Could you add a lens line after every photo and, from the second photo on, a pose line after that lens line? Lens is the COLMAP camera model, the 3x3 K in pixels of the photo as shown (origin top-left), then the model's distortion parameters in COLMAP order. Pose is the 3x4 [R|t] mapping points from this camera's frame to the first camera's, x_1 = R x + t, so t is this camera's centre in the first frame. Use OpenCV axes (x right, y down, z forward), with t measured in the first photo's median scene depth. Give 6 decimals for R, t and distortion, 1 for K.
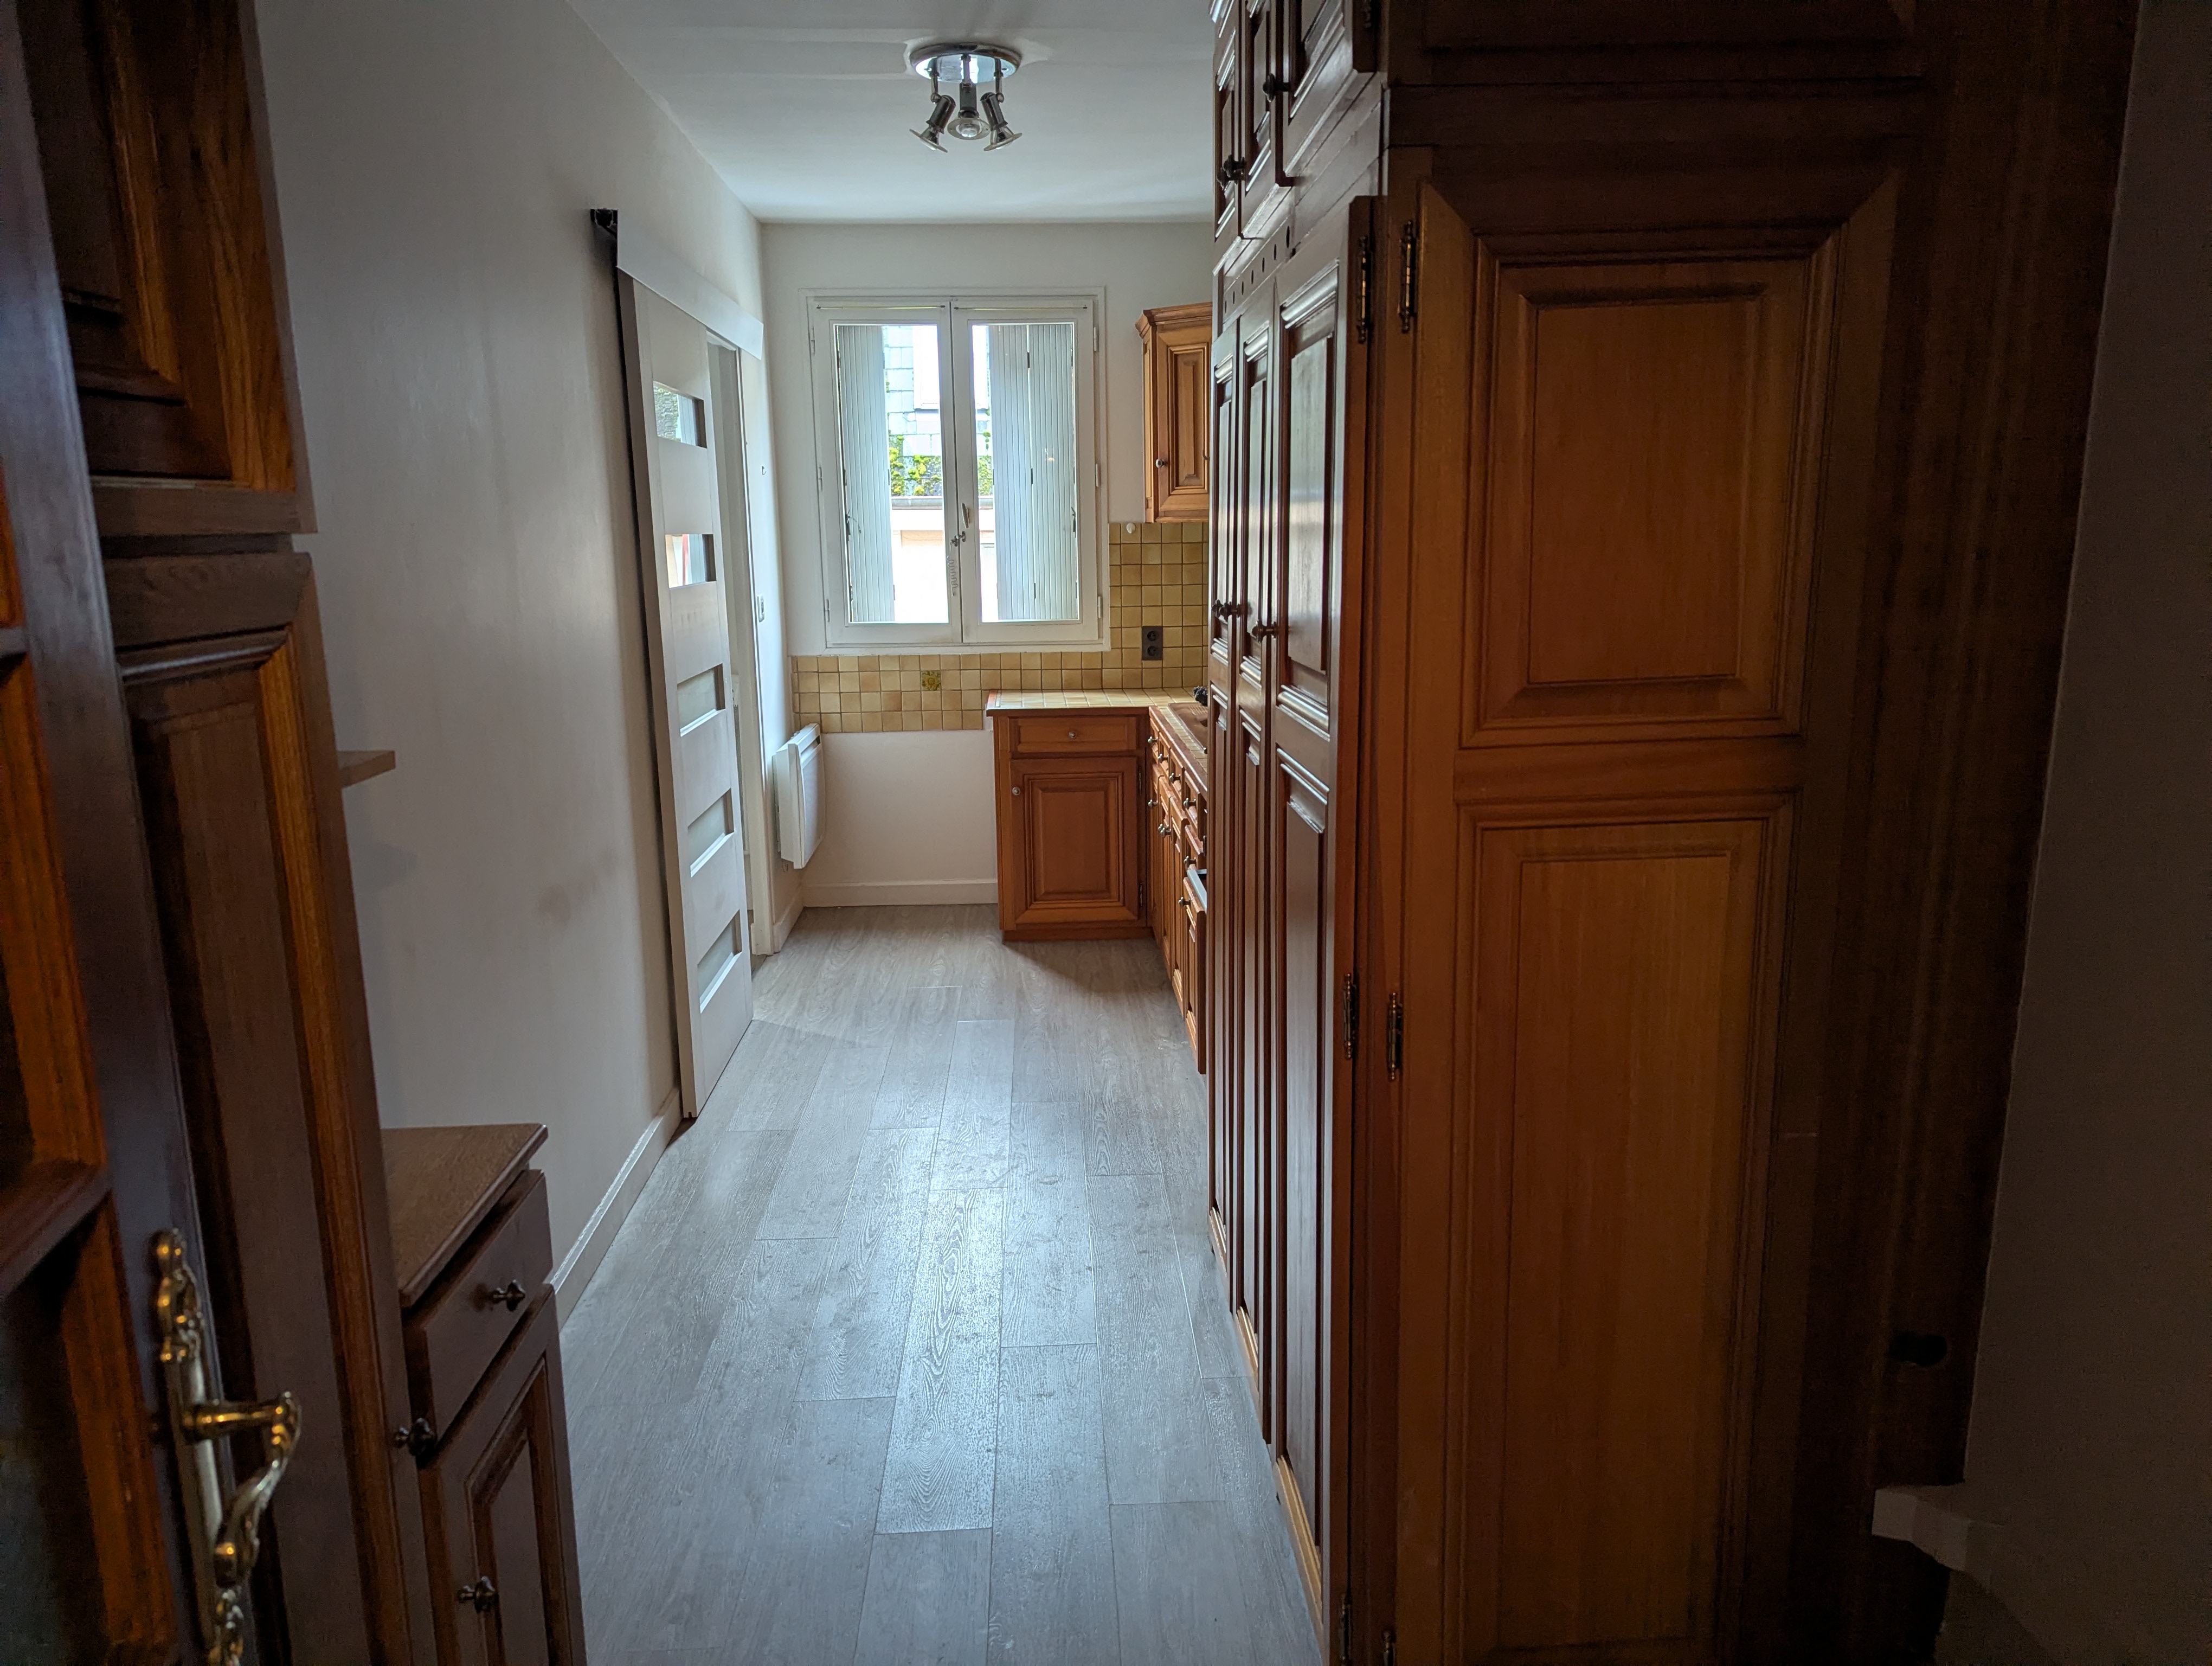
lens RADIAL K [[1555.5, 0, 1105.1], [0, 1555.5, 836.2], [0, 0, 1]] dist [0.057095, 0.001587]
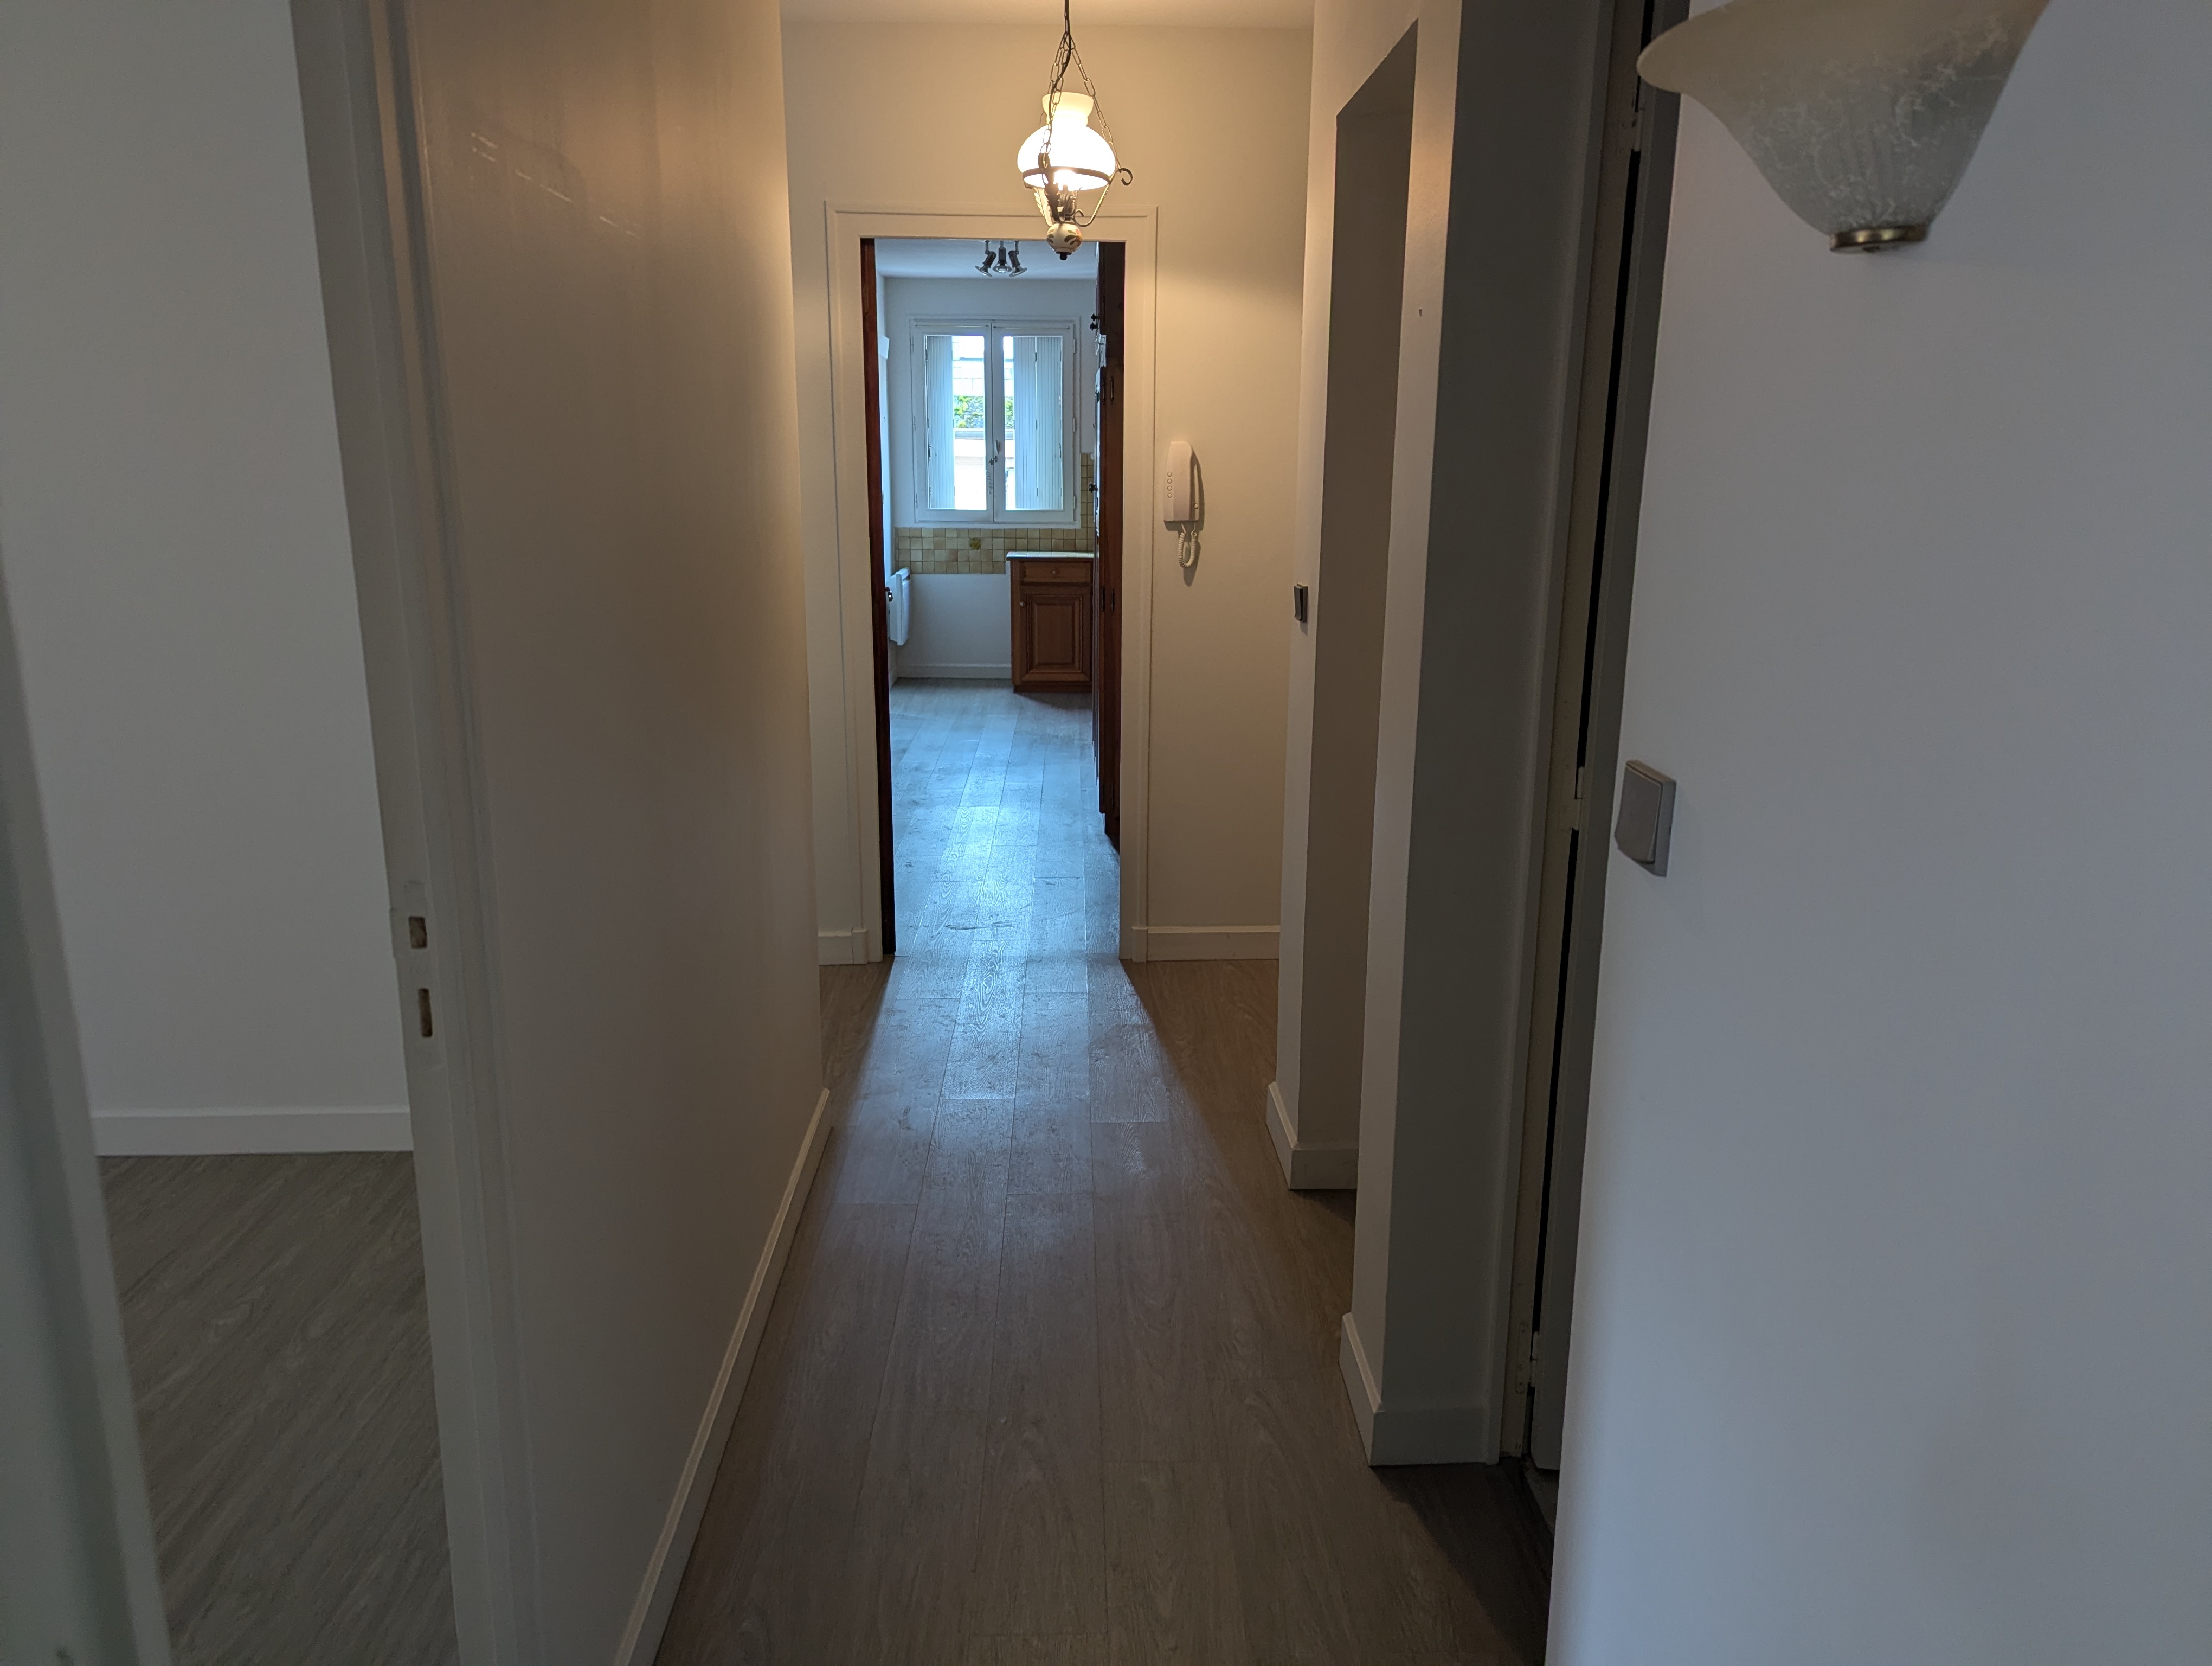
lens RADIAL K [[1555.5, 0, 1107.6], [0, 1555.5, 833.5], [0, 0, 1]] dist [0.057095, 0.001587]
pose [[0.999580, 0.024996, -0.014672, 0.067622], [-0.024366, 0.998834, 0.041688, 0.145200], [0.015697, -0.041313, 0.999023, -0.733084]]
